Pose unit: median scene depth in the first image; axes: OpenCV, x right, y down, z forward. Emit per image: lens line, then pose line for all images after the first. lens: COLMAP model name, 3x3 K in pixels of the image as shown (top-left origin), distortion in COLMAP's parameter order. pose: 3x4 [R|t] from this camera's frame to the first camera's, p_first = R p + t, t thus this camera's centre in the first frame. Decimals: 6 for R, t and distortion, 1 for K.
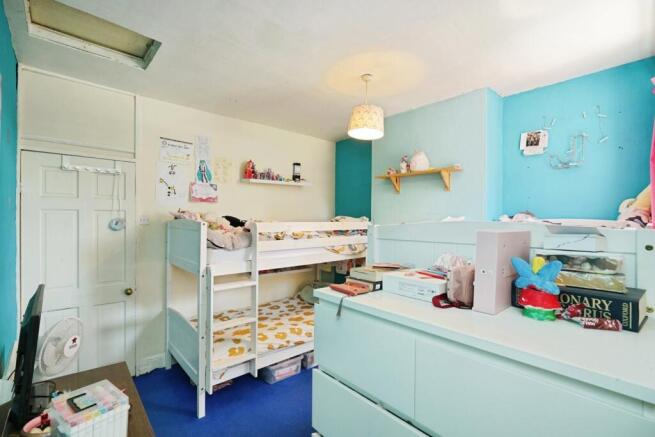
lens RADIAL K [[298.9, 0, 324.2], [0, 298.9, 219.7], [0, 0, 1]] dist [0.003028, 0.000133]
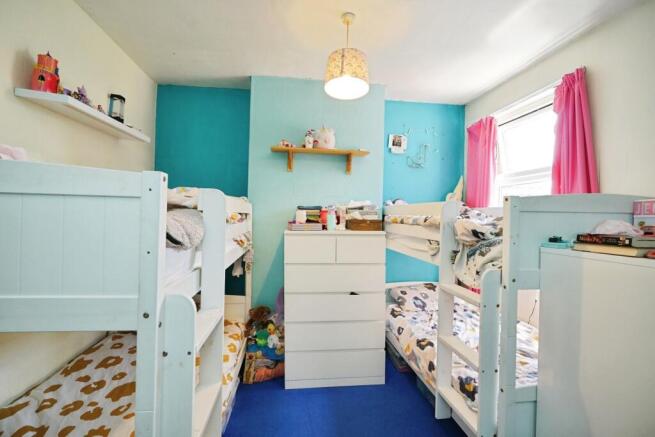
lens RADIAL K [[298.9, 0, 325.4], [0, 298.9, 216.2], [0, 0, 1]] dist [0.003028, 0.000133]
pose [[0.576352, 0.008420, 0.817158, -0.480526], [-0.016570, 0.999862, 0.001385, 0.045734], [-0.817034, -0.014338, 0.576411, 0.516317]]
